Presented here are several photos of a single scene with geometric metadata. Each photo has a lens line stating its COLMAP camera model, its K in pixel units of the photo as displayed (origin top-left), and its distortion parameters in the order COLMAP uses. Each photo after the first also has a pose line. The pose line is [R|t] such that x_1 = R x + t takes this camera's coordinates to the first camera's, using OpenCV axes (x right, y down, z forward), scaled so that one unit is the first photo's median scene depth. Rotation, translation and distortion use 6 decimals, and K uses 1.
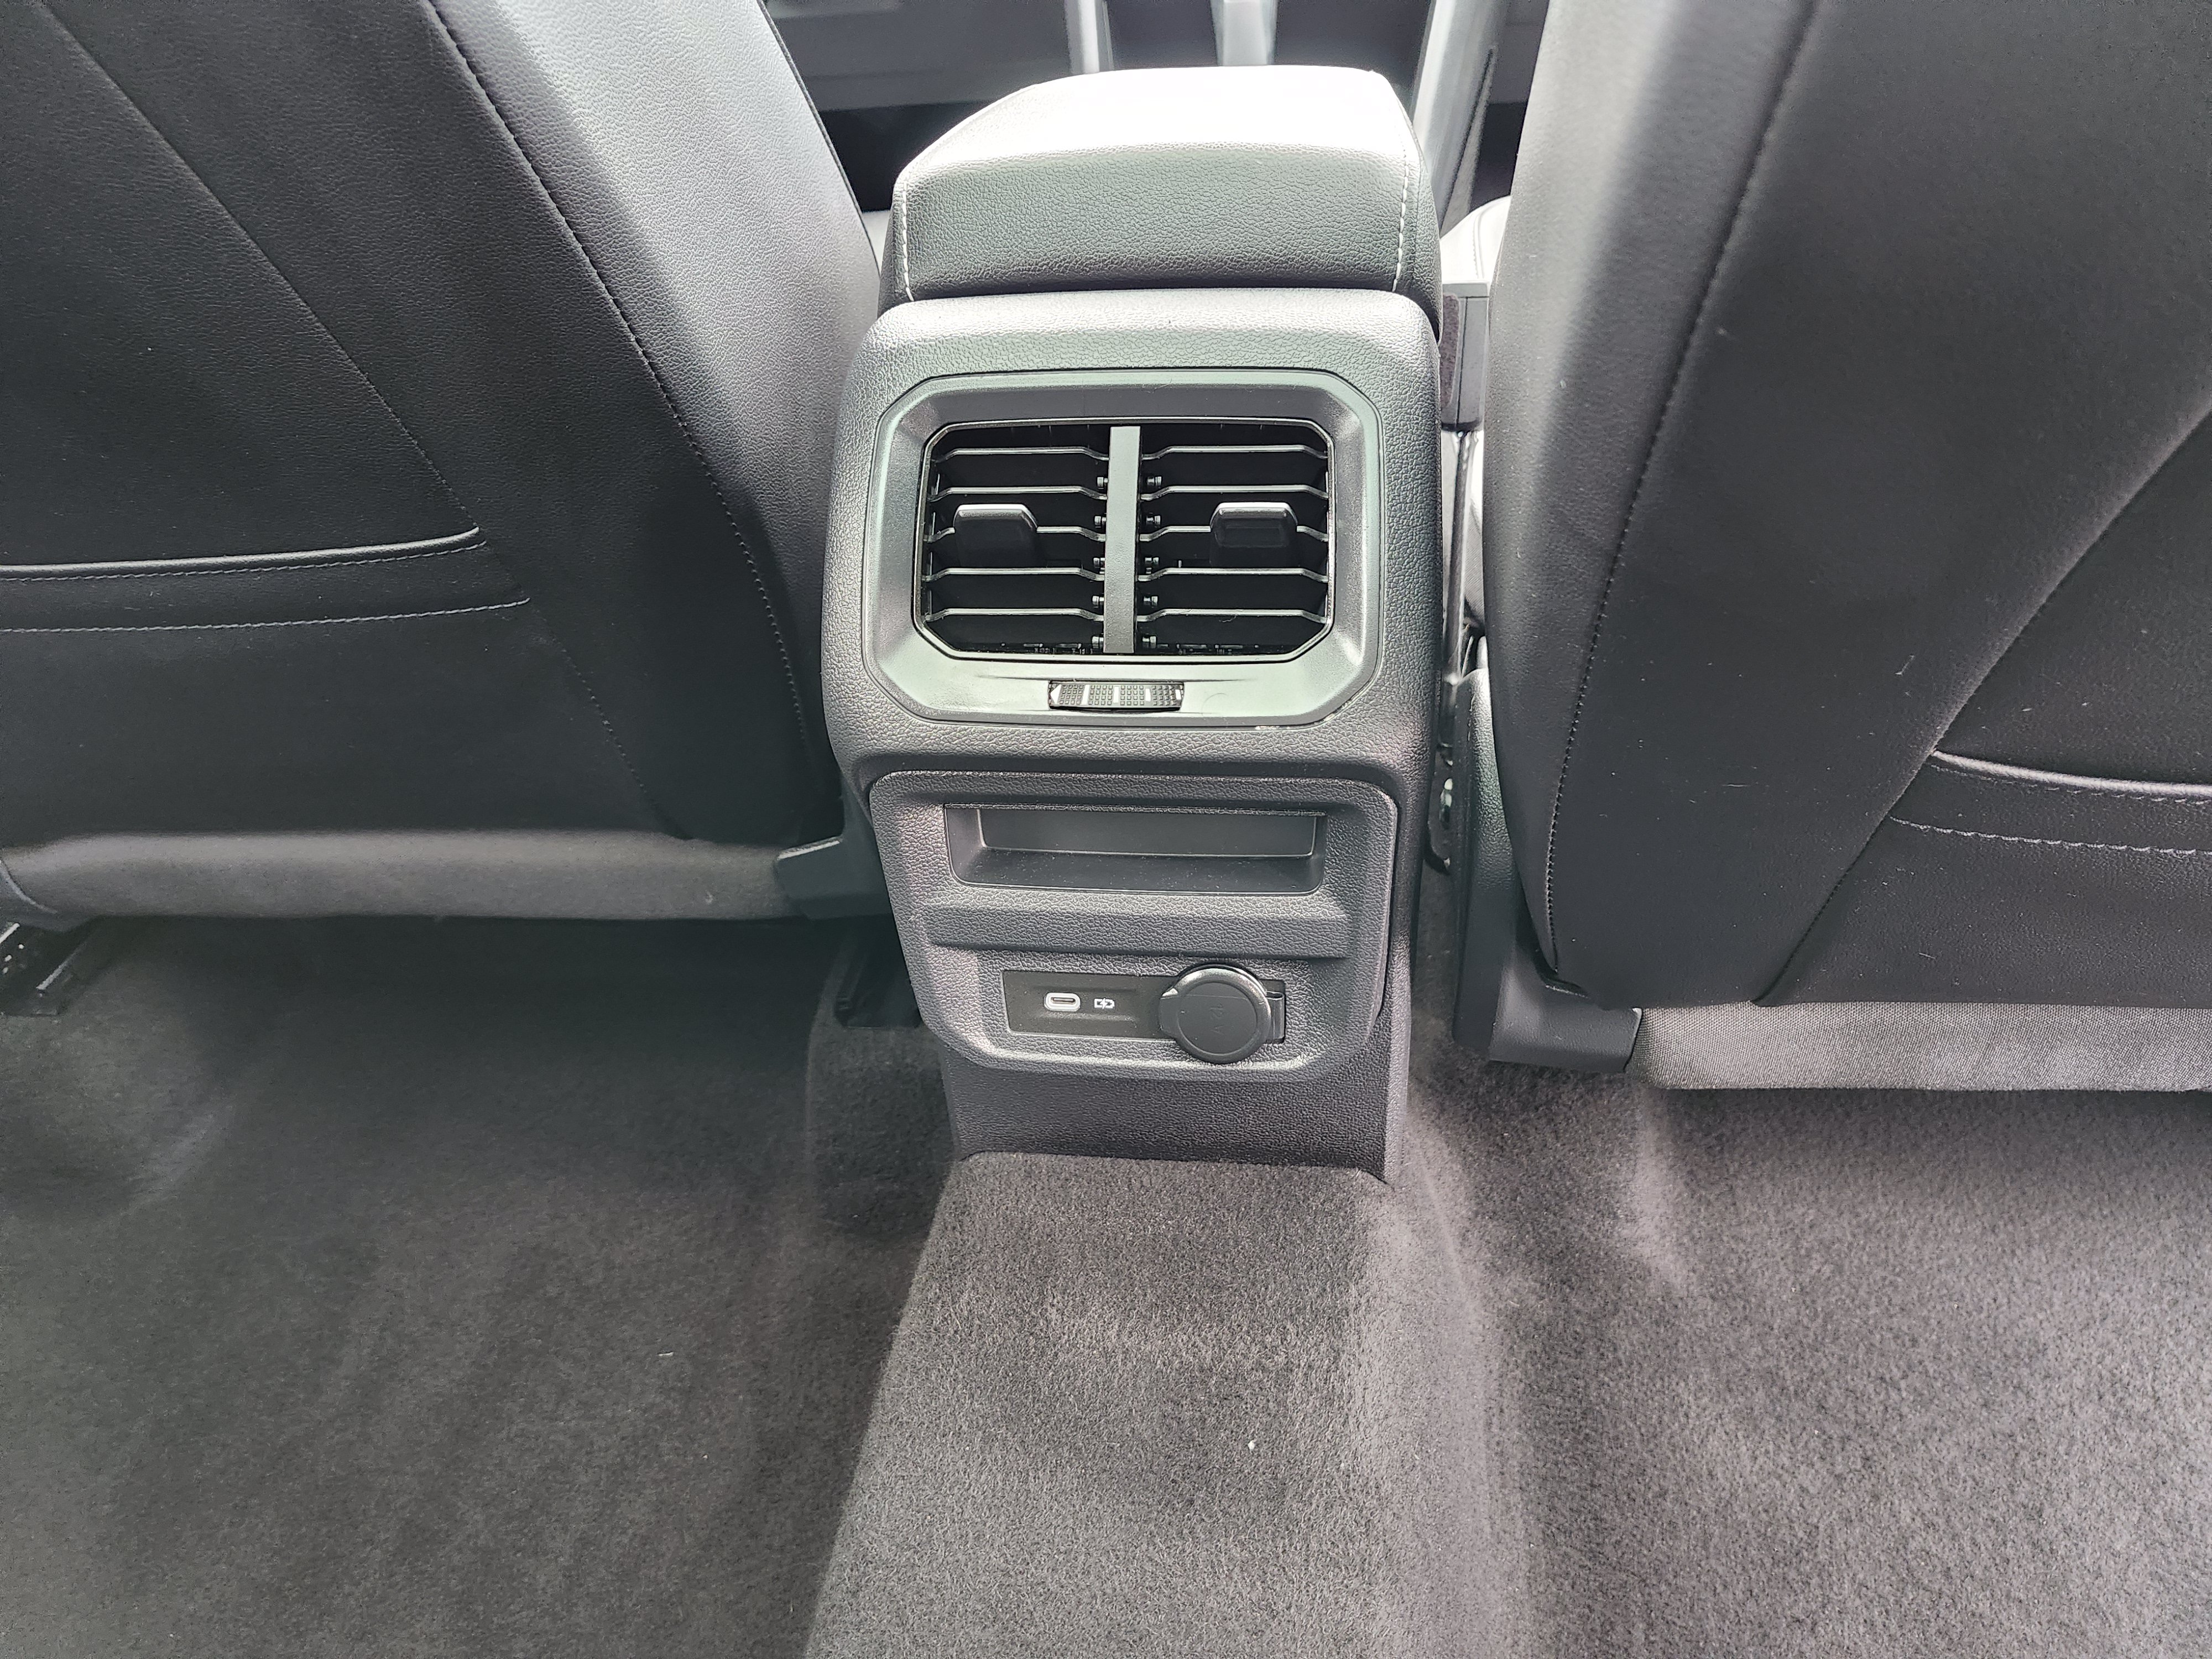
lens RADIAL K [[1499.9, 0, 1106.0], [0, 1499.9, 829.5], [0, 0, 1]] dist [-0.026784, -0.000868]
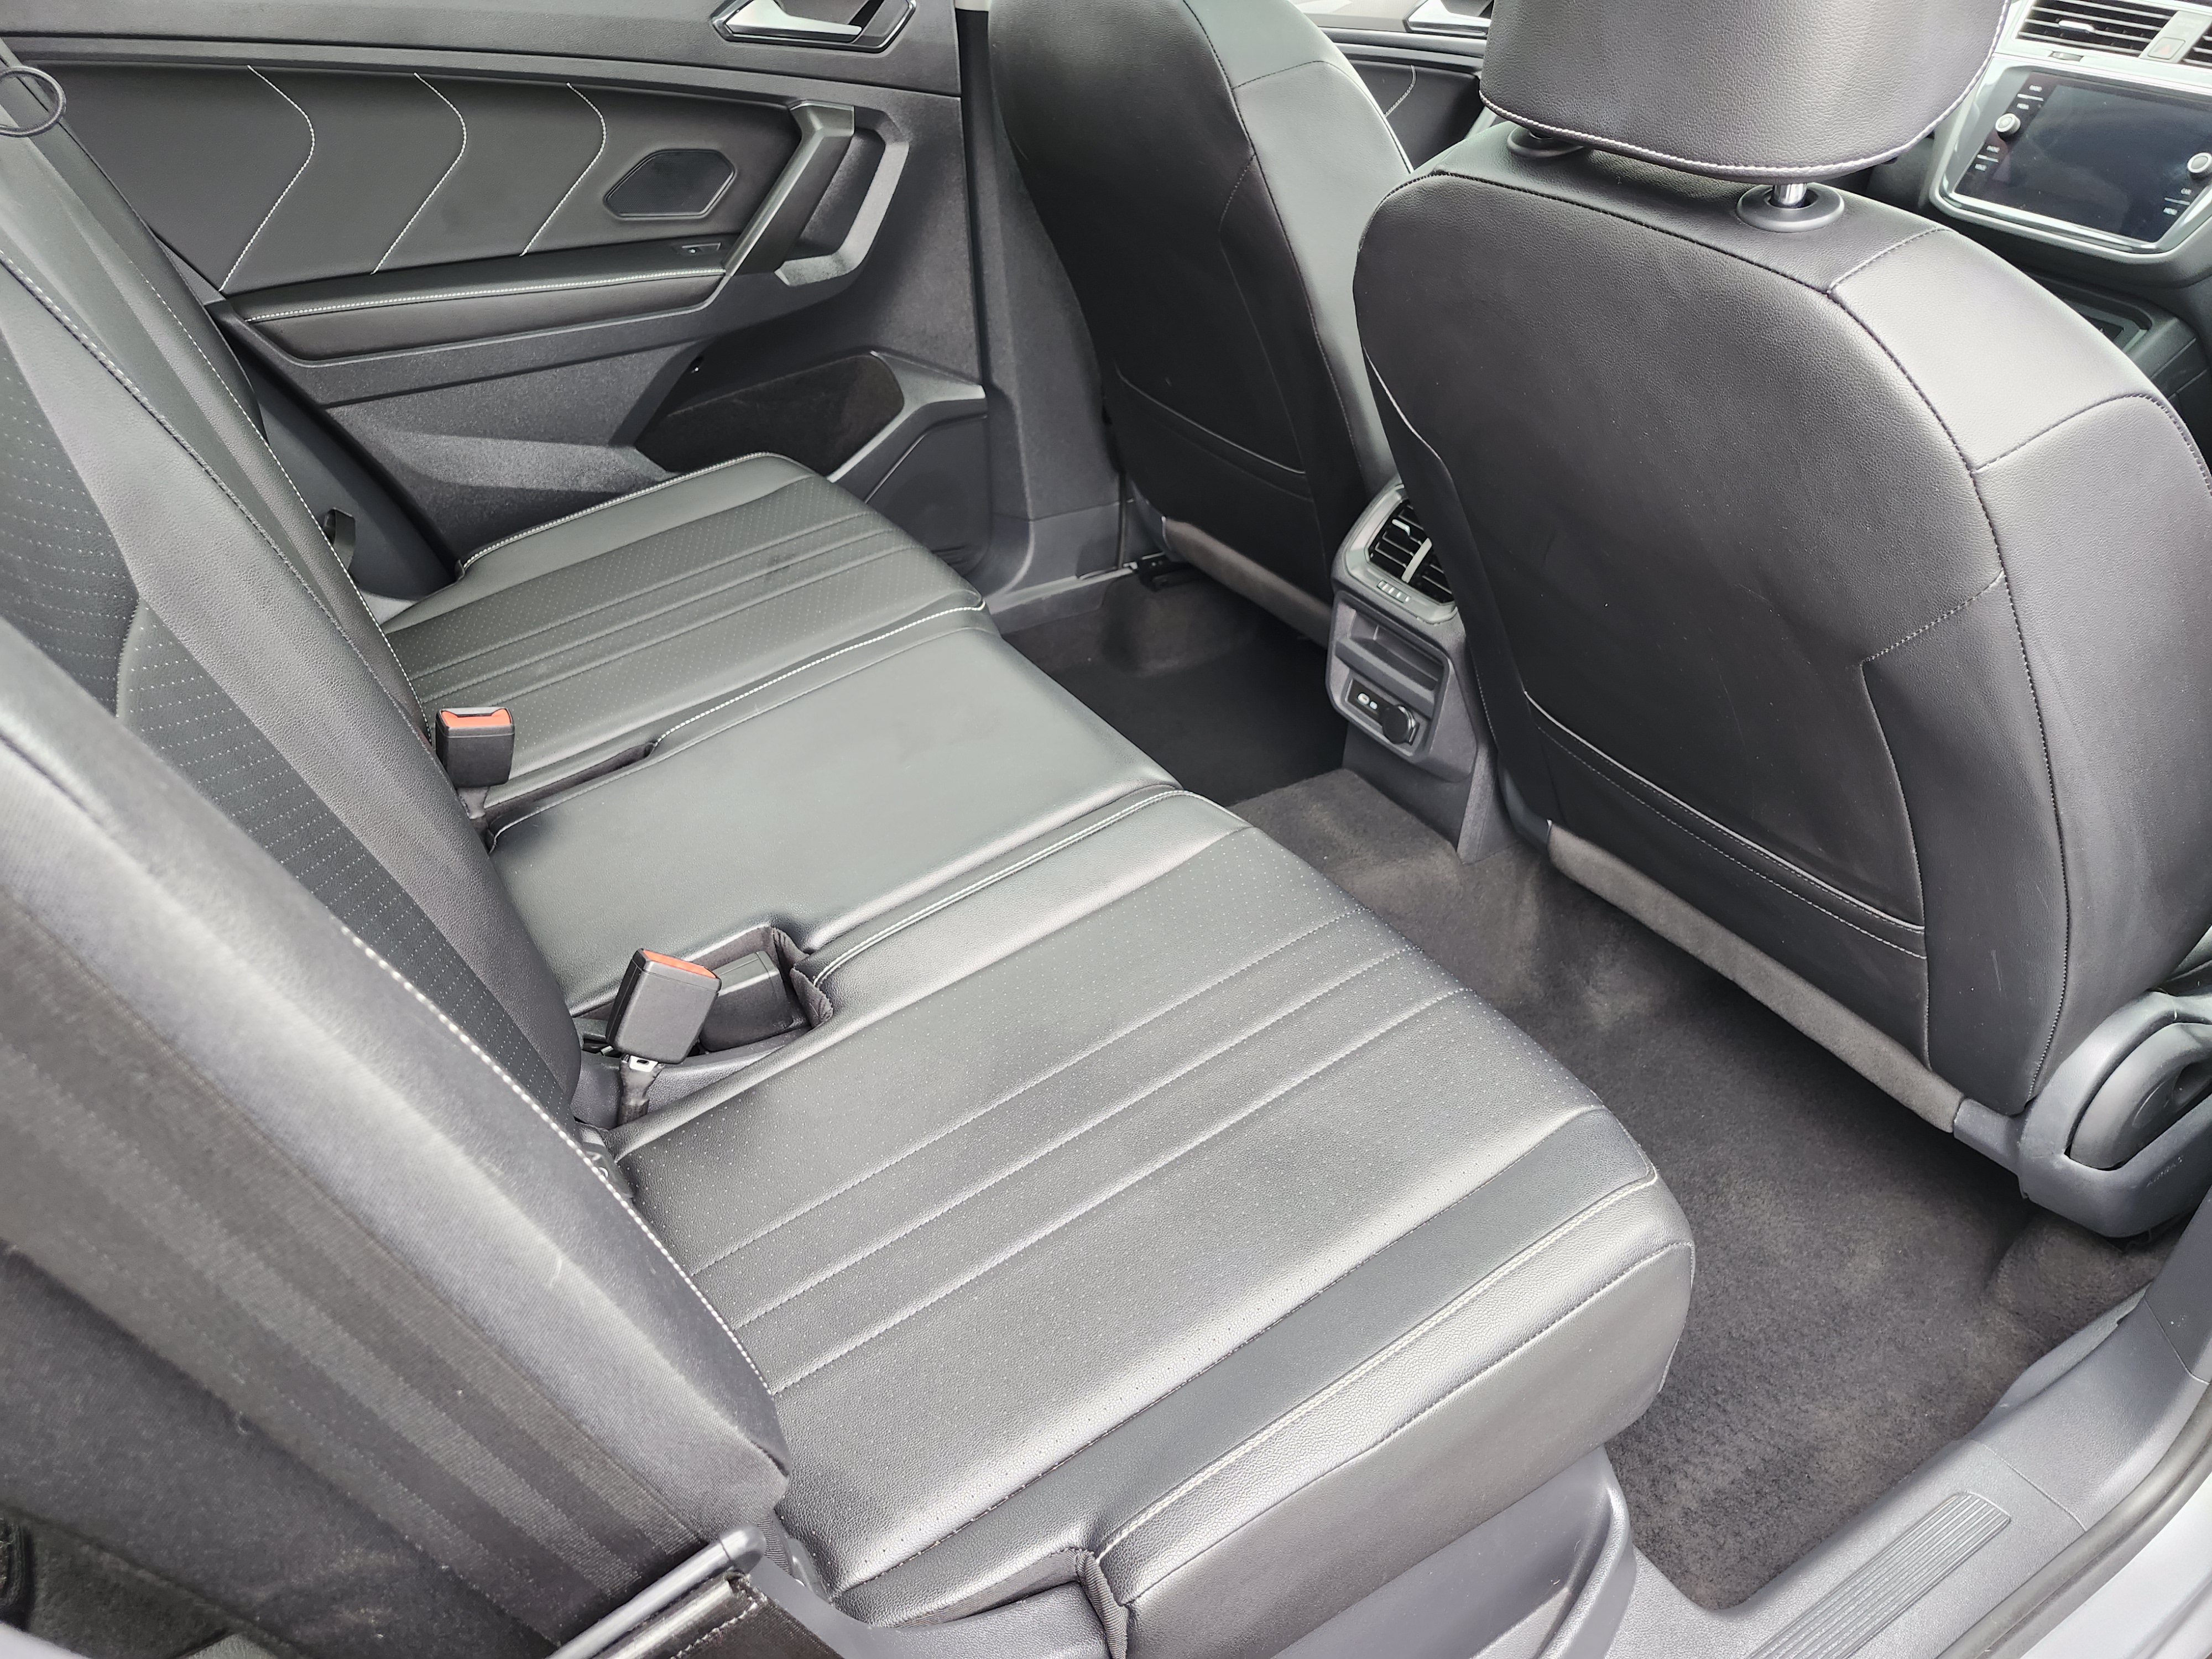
lens RADIAL K [[1499.9, 0, 1106.0], [0, 1499.9, 829.5], [0, 0, 1]] dist [-0.026784, -0.000868]
pose [[0.644437, 0.523535, -0.557325, 1.371863], [-0.503674, 0.839032, 0.205761, -0.012581], [0.575337, 0.148110, 0.804395, -1.513737]]
